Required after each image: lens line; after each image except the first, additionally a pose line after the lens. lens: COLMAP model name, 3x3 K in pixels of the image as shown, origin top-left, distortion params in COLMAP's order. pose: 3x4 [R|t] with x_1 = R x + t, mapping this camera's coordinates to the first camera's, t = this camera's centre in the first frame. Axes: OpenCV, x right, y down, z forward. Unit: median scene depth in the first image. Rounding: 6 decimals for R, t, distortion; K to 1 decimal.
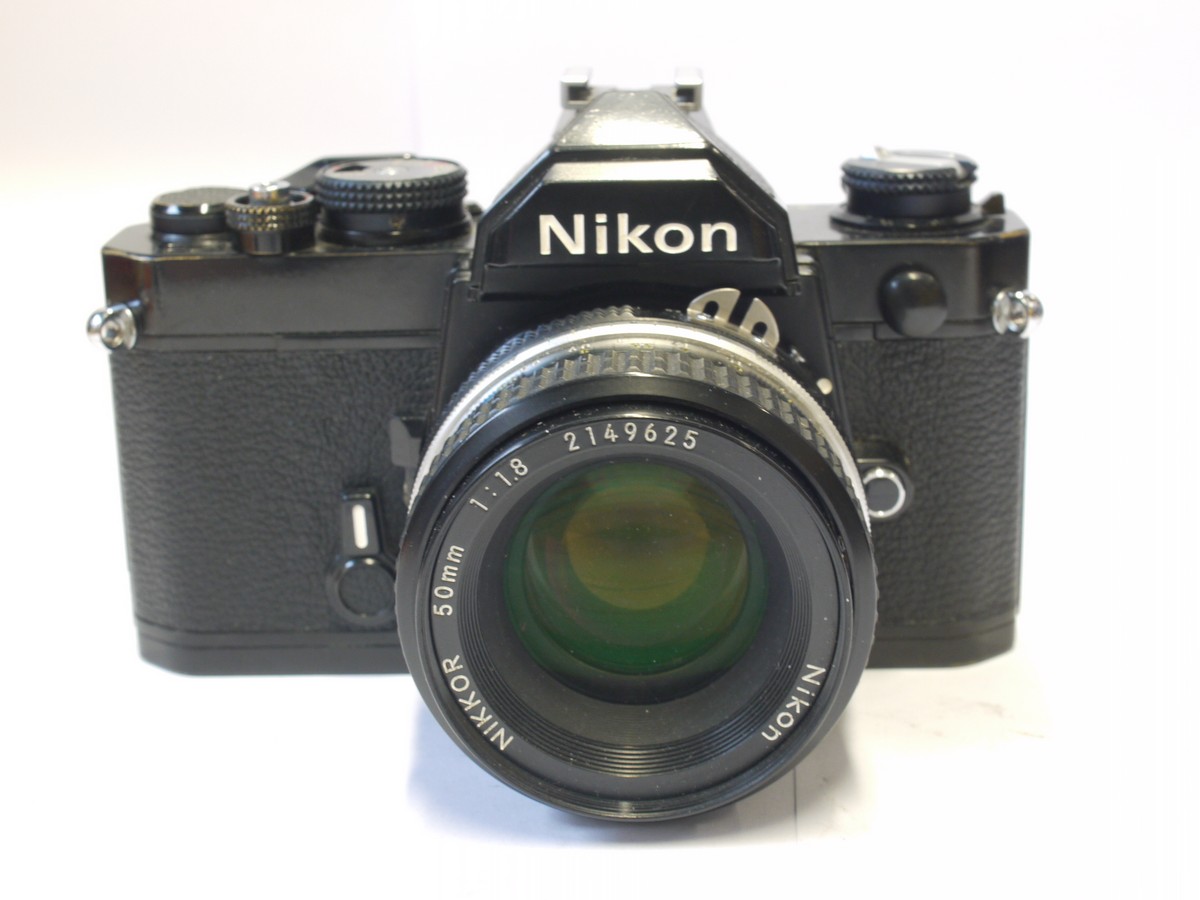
lens RADIAL K [[2078.9, 0, 600.1], [0, 2078.9, 445.8], [0, 0, 1]] dist [0.189102, 0.000000]
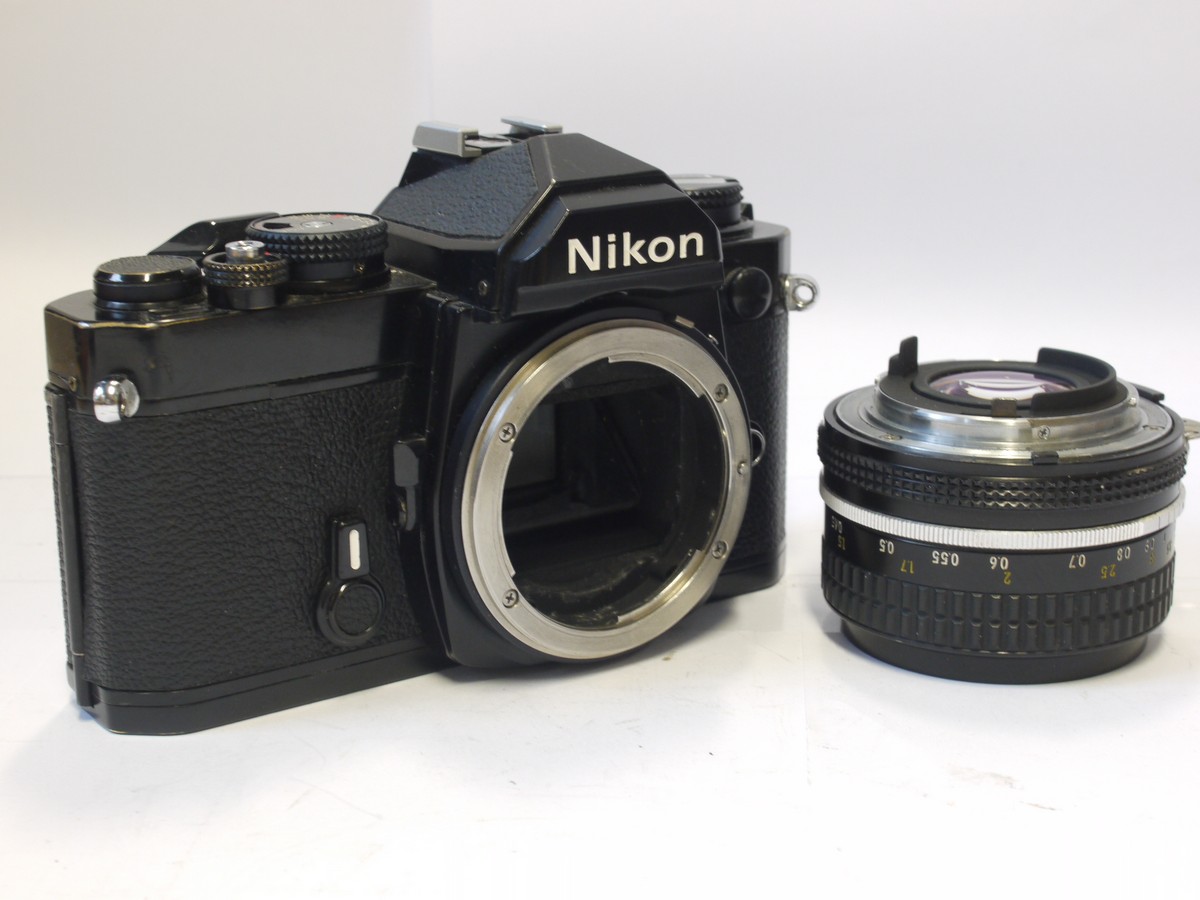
lens RADIAL K [[2078.9, 0, 600.8], [0, 2078.9, 453.2], [0, 0, 1]] dist [0.189102, 0.000000]
pose [[0.798925, -0.144103, 0.583912, -0.636403], [0.166565, 0.985910, 0.015414, -0.006917], [-0.577906, 0.084945, 0.811670, 0.046978]]
